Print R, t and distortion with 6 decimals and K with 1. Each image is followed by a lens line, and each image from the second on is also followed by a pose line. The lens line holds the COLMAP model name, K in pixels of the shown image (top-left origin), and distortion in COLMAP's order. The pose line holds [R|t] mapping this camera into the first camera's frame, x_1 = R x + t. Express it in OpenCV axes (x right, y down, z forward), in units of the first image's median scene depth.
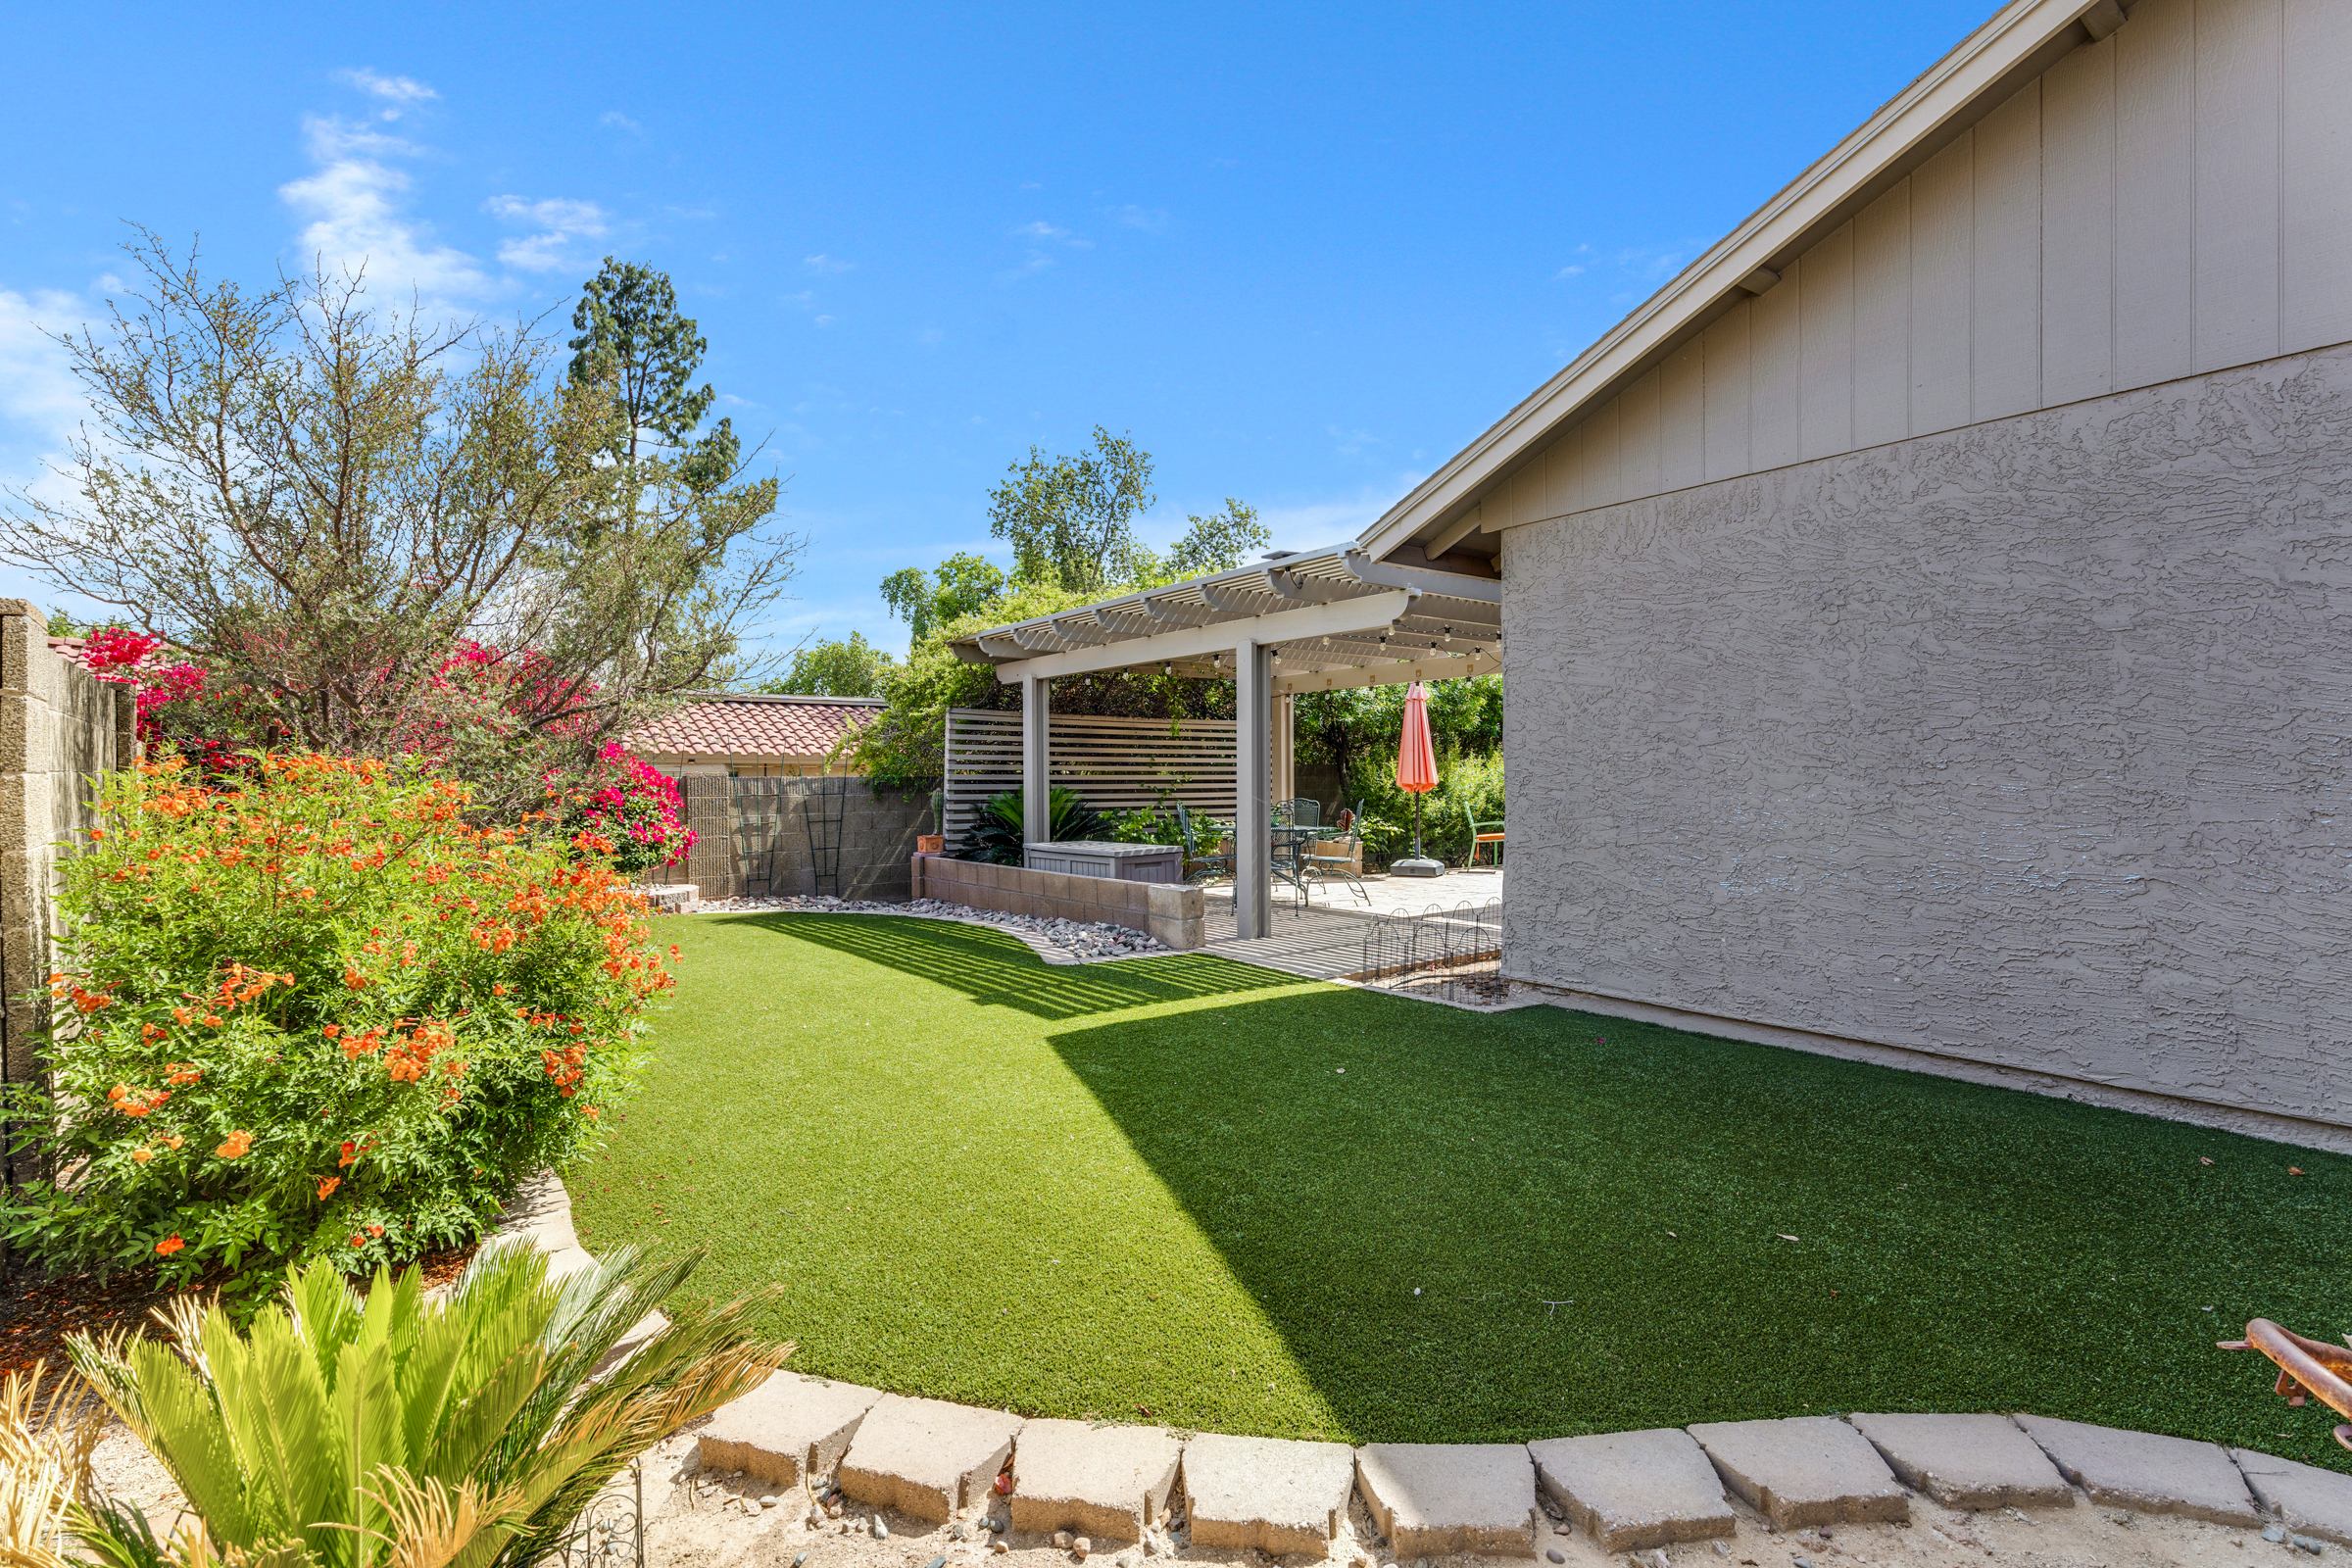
lens RADIAL K [[1087.7, 0, 1182.7], [0, 1087.7, 791.3], [0, 0, 1]] dist [0.007686, -0.003254]
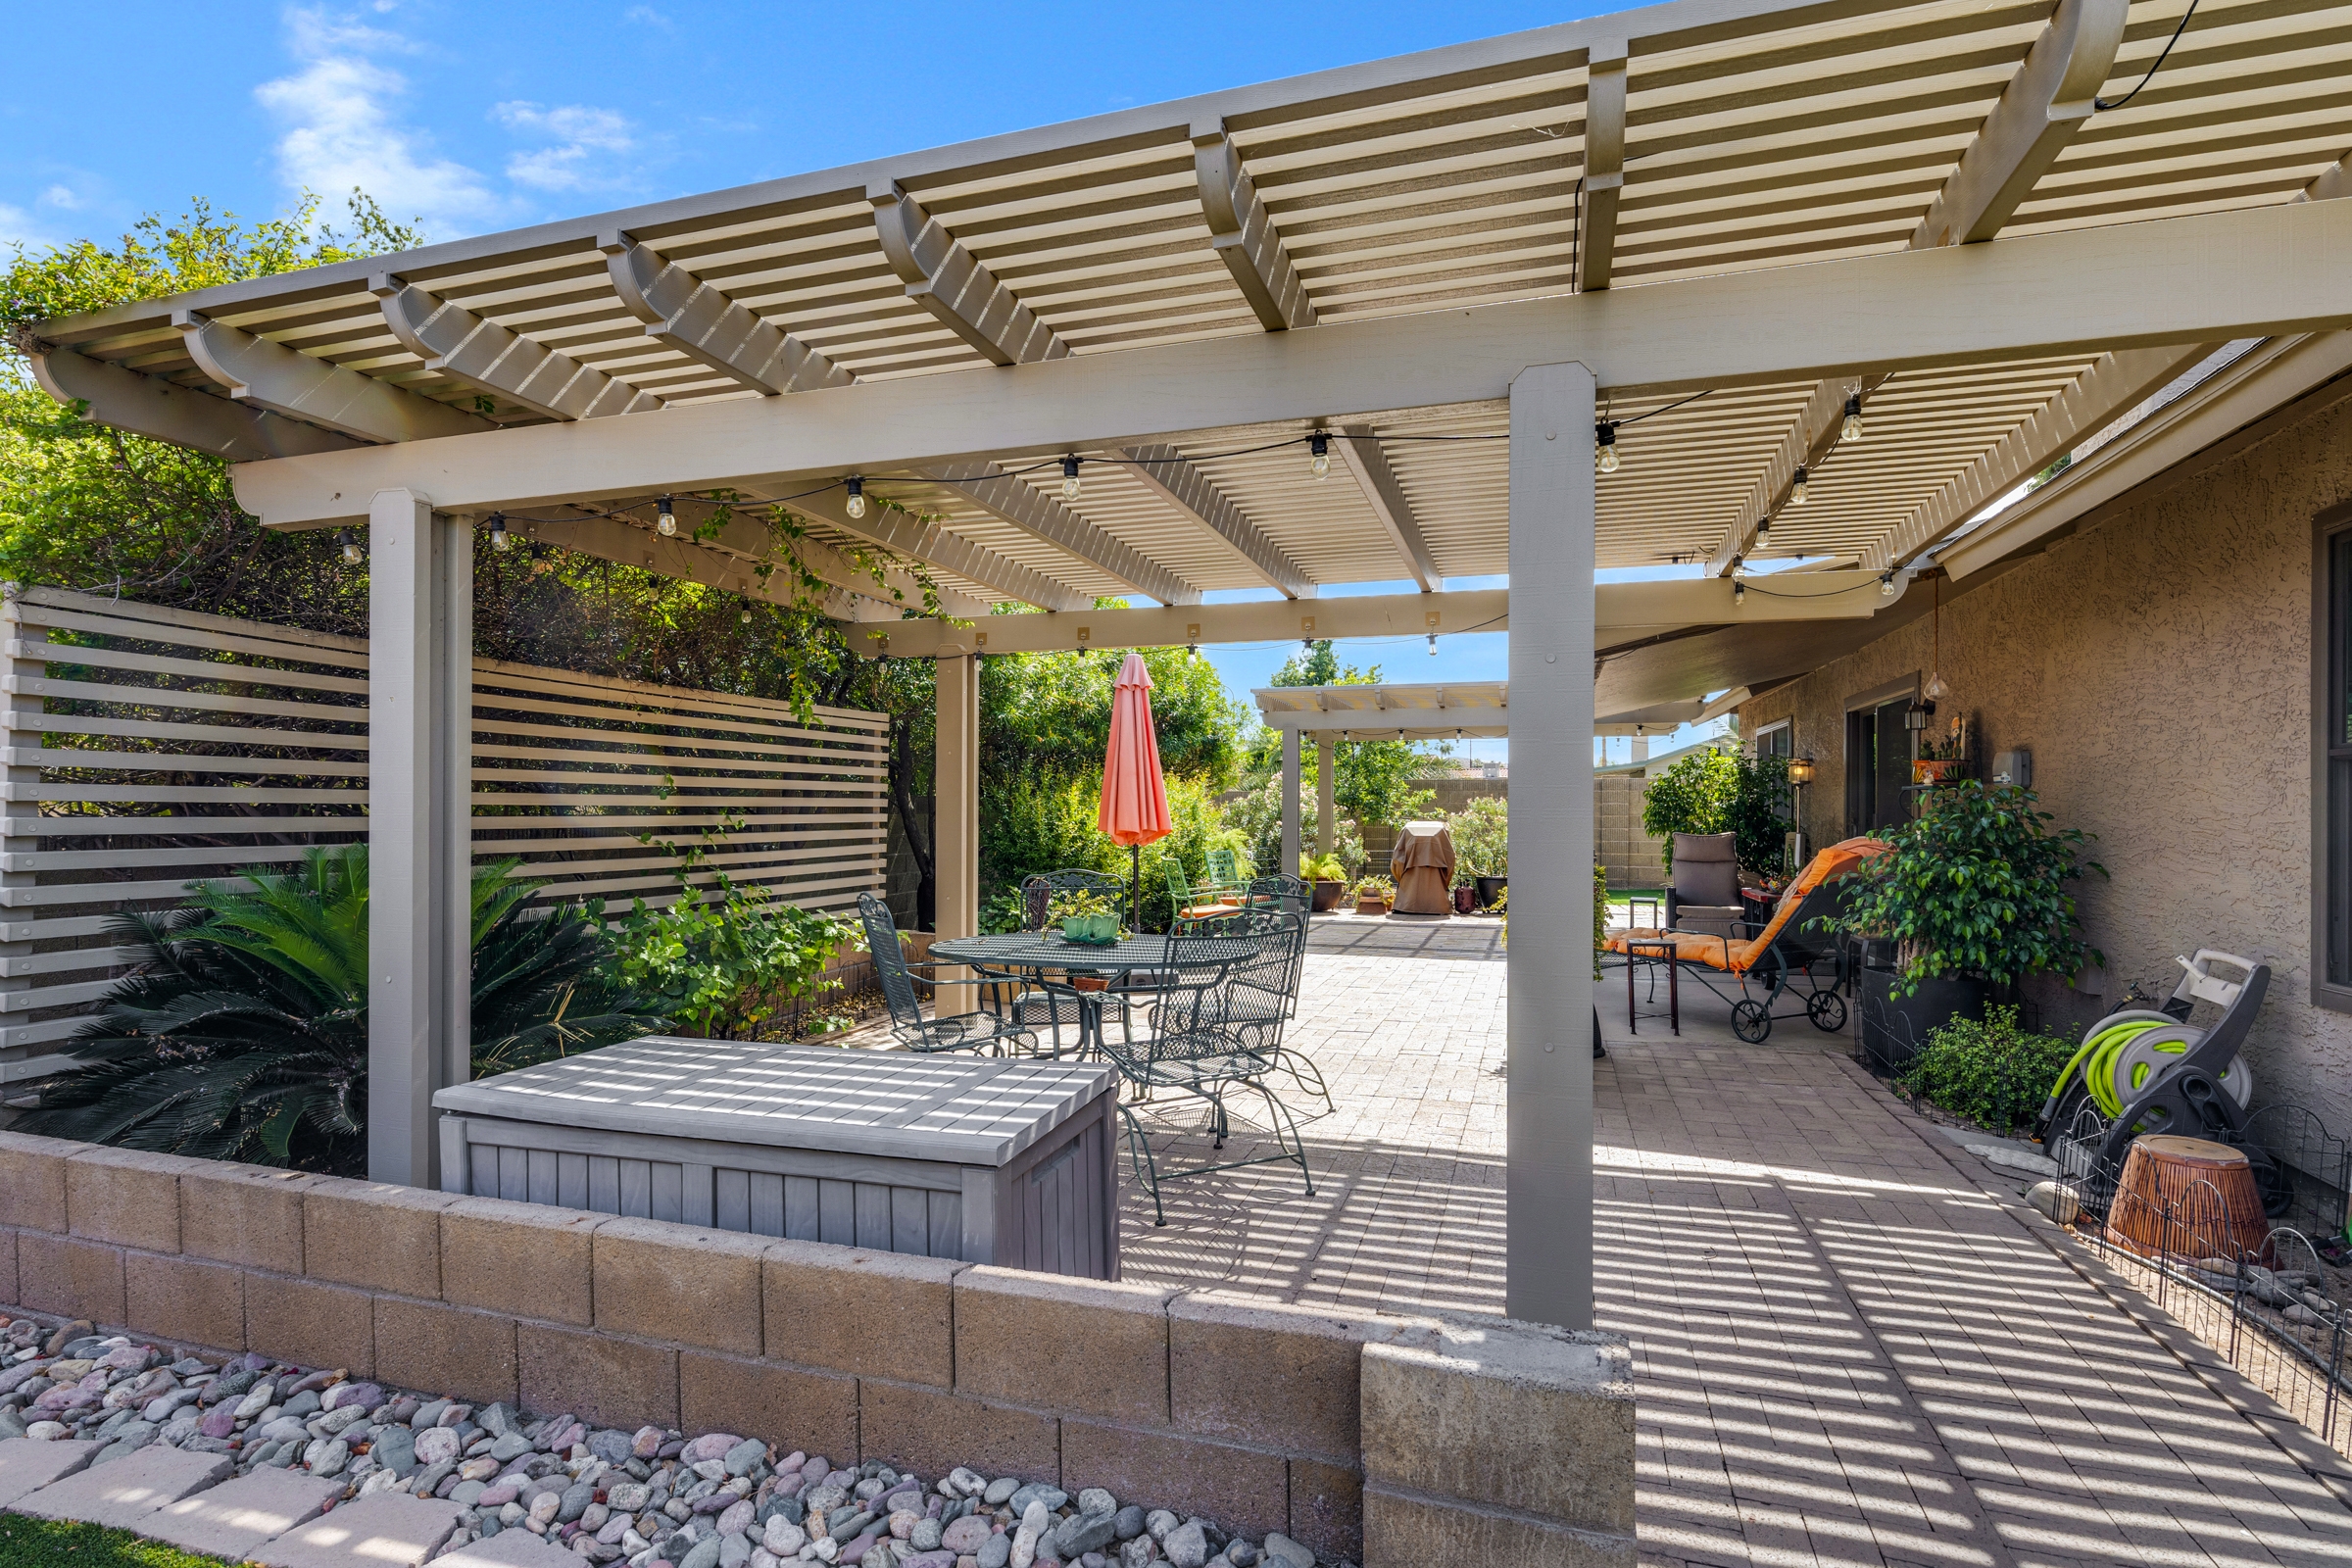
lens RADIAL K [[1149.4, 0, 1180.1], [0, 1149.4, 797.8], [0, 0, 1]] dist [0.008798, -0.000396]
pose [[0.818128, 0.012210, 0.574906, -0.106235], [-0.008914, 0.999924, -0.008552, -0.019583], [-0.574967, 0.001872, 0.818175, 0.461763]]
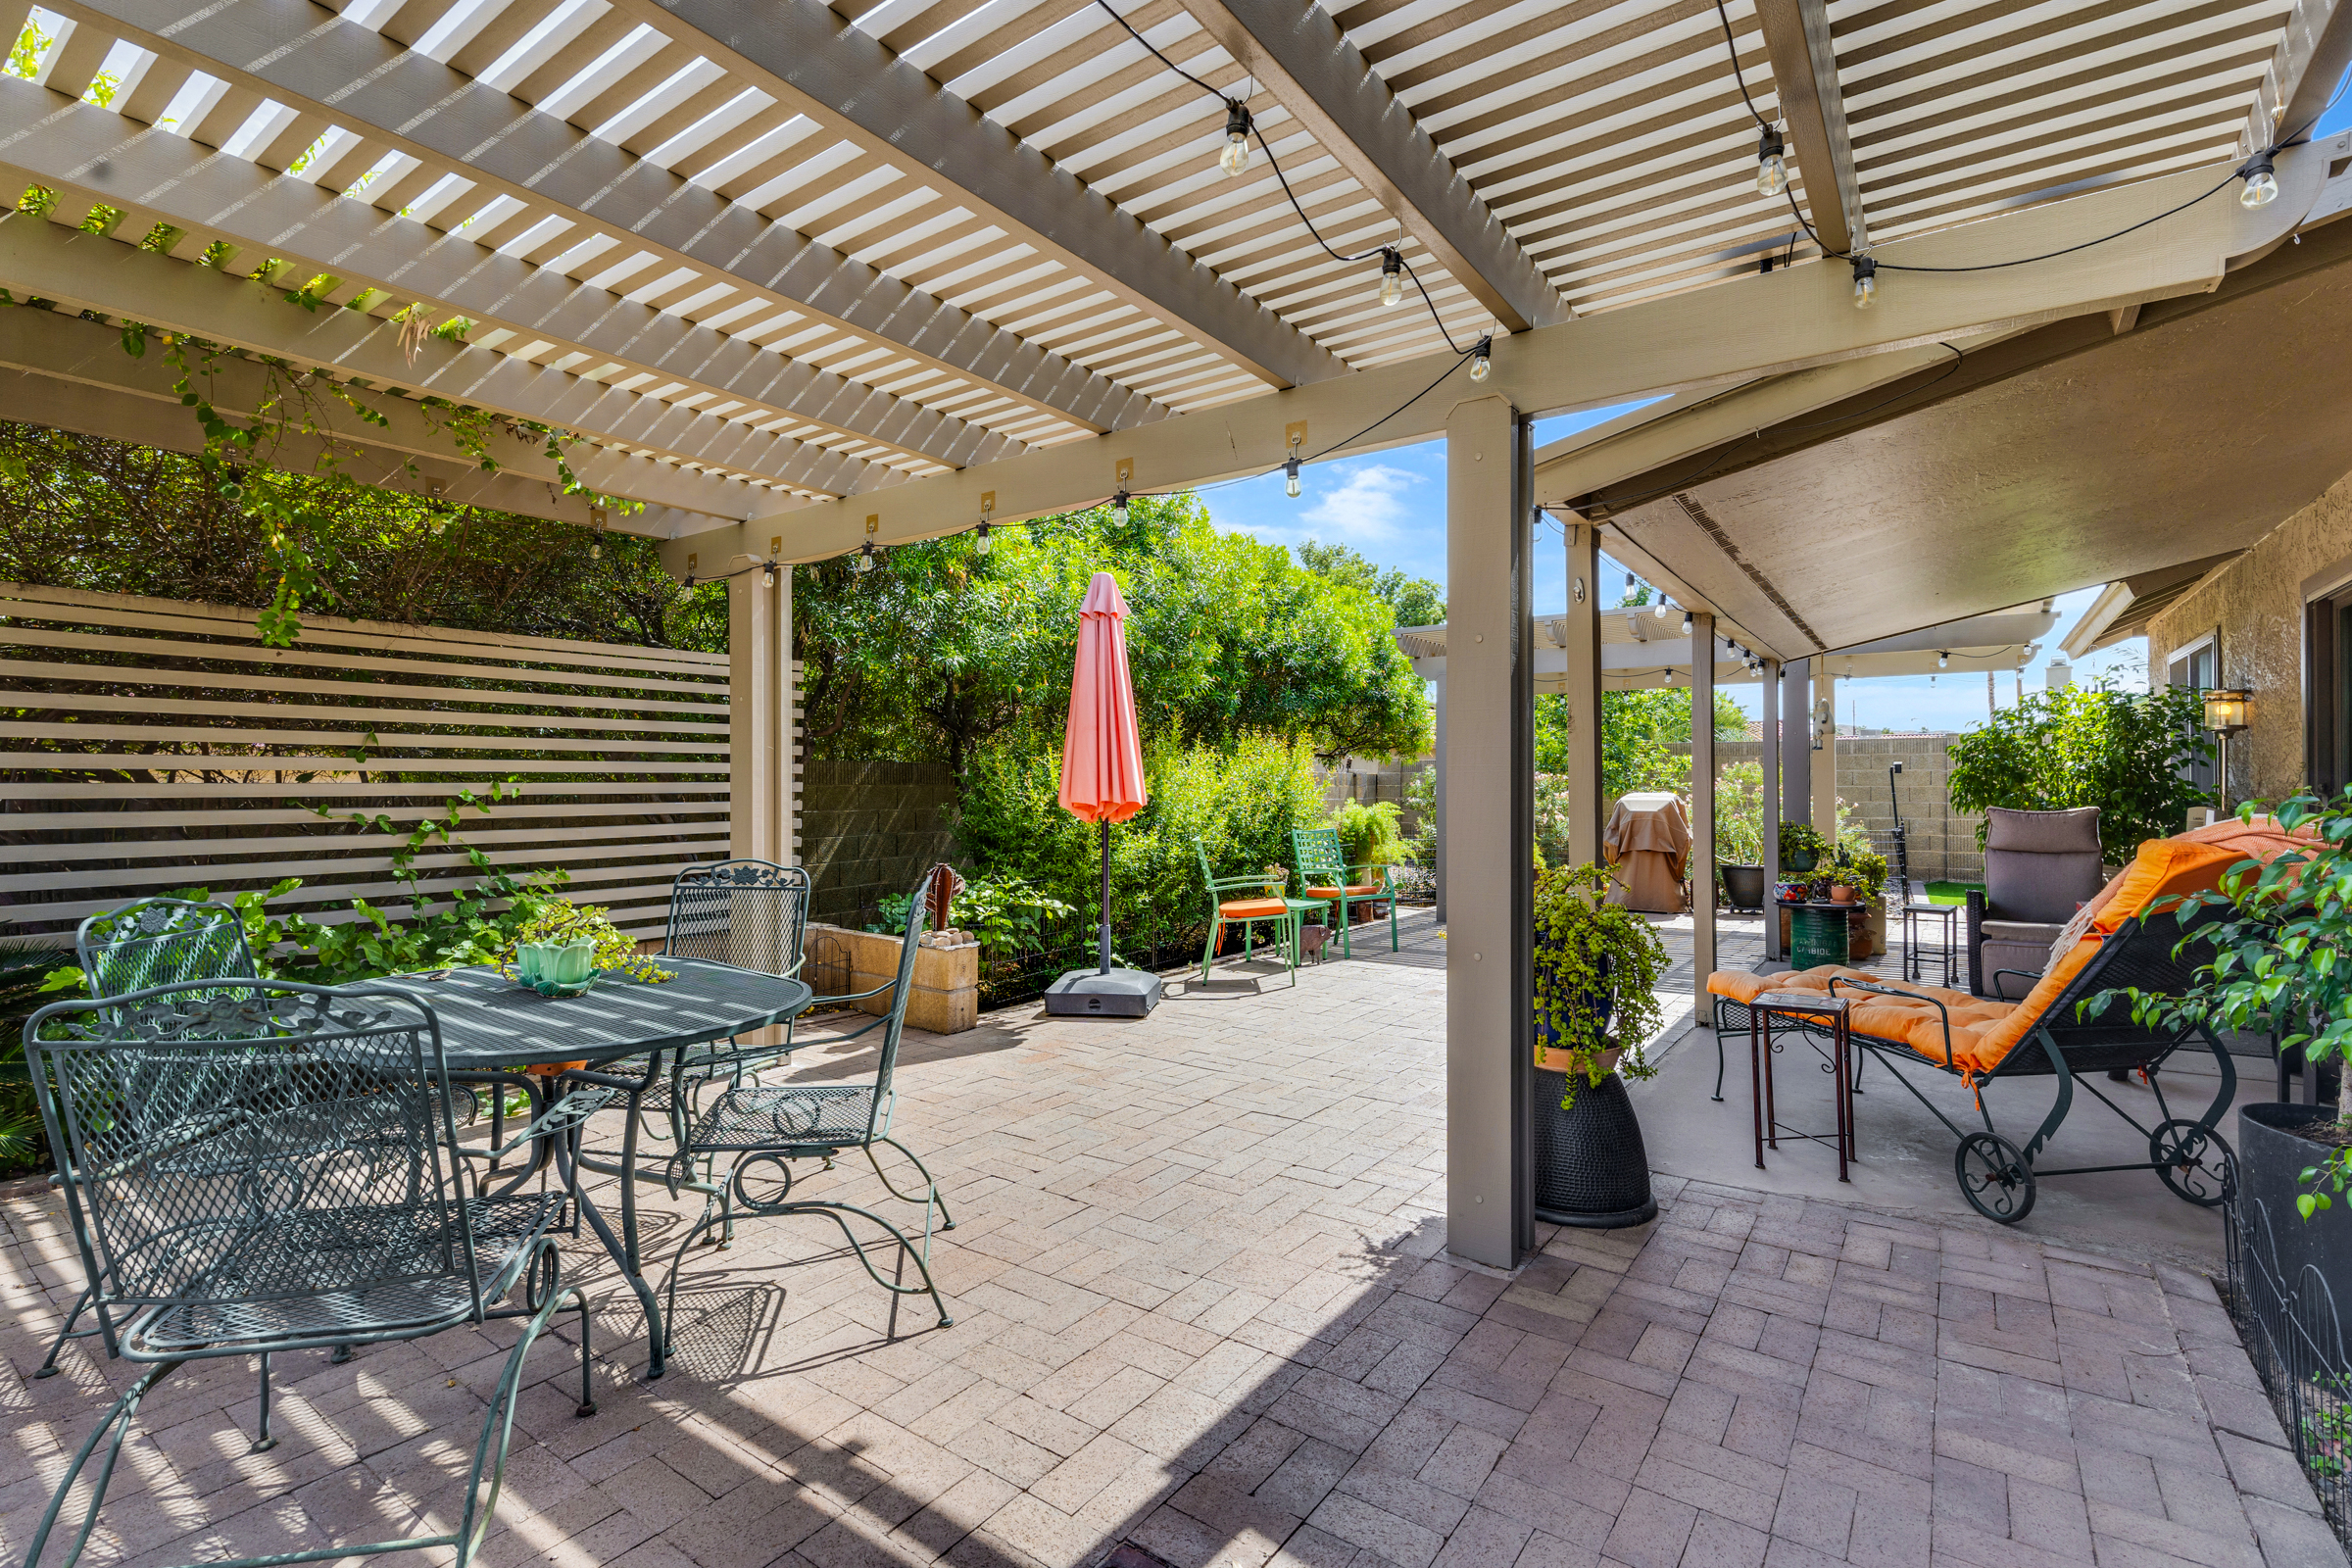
lens RADIAL K [[1087.7, 0, 1171.9], [0, 1087.7, 771.8], [0, 0, 1]] dist [0.007686, -0.003254]
pose [[0.957808, 0.005584, 0.287354, 0.108360], [-0.002952, 0.999950, -0.009590, -0.016086], [-0.287393, 0.008337, 0.957776, 0.537531]]
